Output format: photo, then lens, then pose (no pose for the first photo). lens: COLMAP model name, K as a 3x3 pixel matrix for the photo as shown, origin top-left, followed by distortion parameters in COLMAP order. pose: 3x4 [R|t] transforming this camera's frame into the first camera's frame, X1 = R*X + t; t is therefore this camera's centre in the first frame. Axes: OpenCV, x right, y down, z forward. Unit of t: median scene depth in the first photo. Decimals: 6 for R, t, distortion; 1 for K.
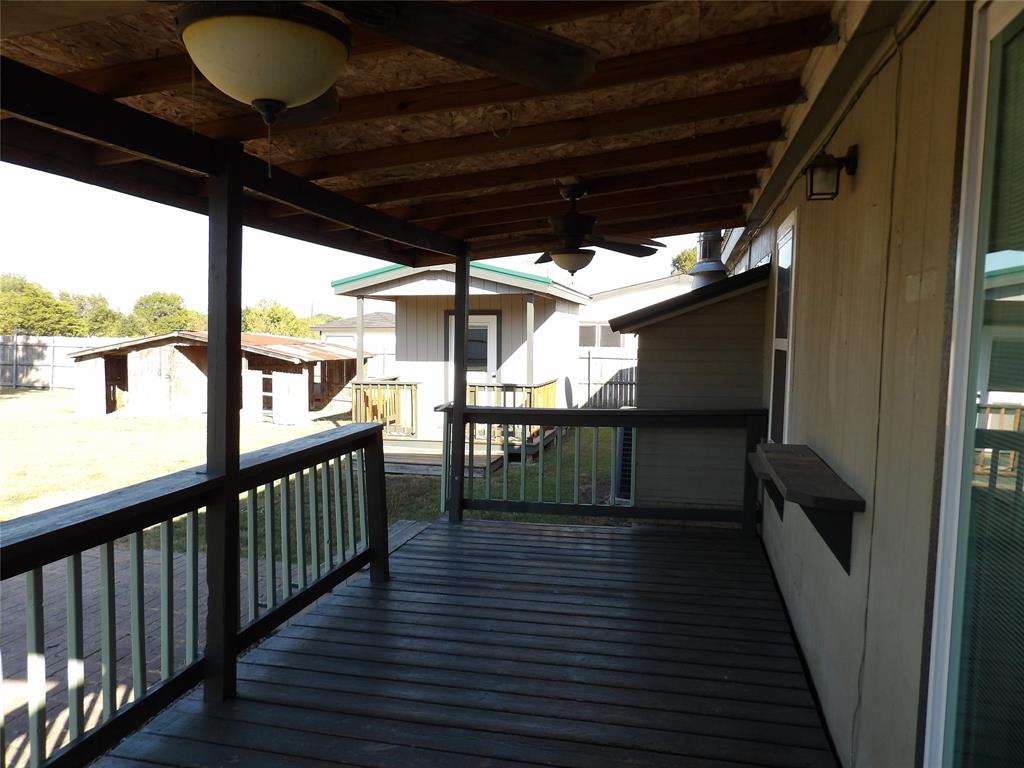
lens RADIAL K [[719.3, 0, 507.1], [0, 719.3, 380.9], [0, 0, 1]] dist [-0.003963, -0.007965]
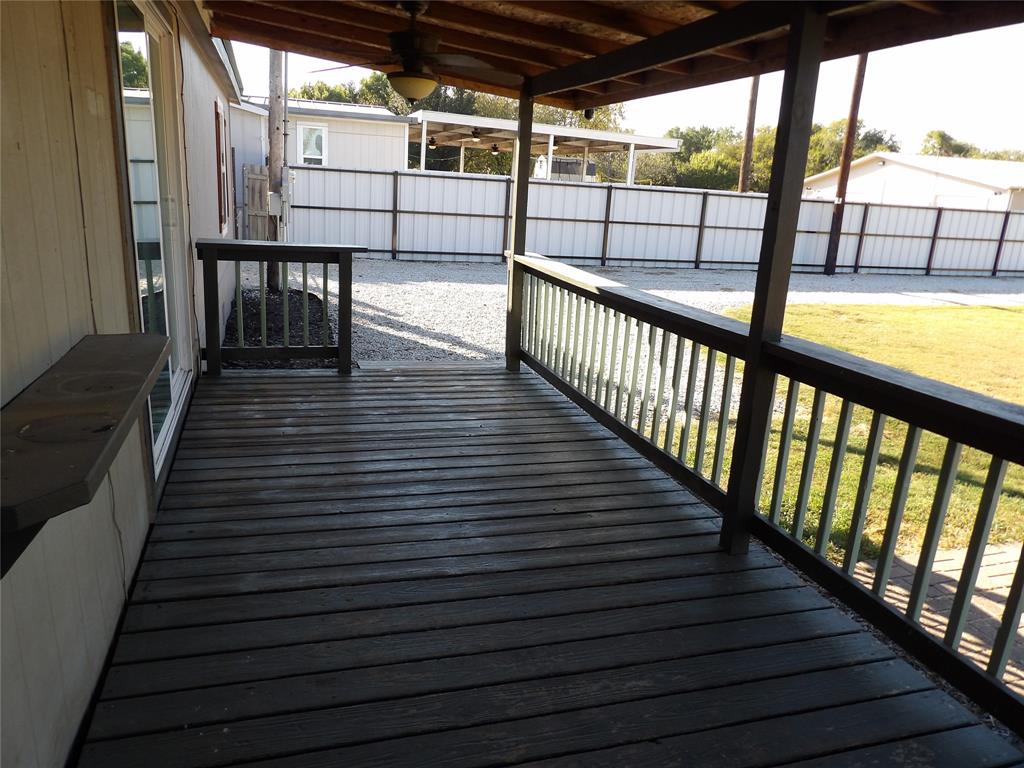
lens RADIAL K [[719.3, 0, 506.1], [0, 719.3, 387.3], [0, 0, 1]] dist [-0.003963, -0.007965]
pose [[-0.847186, 0.087611, -0.524024, 0.431180], [-0.109528, 0.936324, 0.333617, -0.100942], [0.519885, 0.340031, -0.783645, 1.628389]]
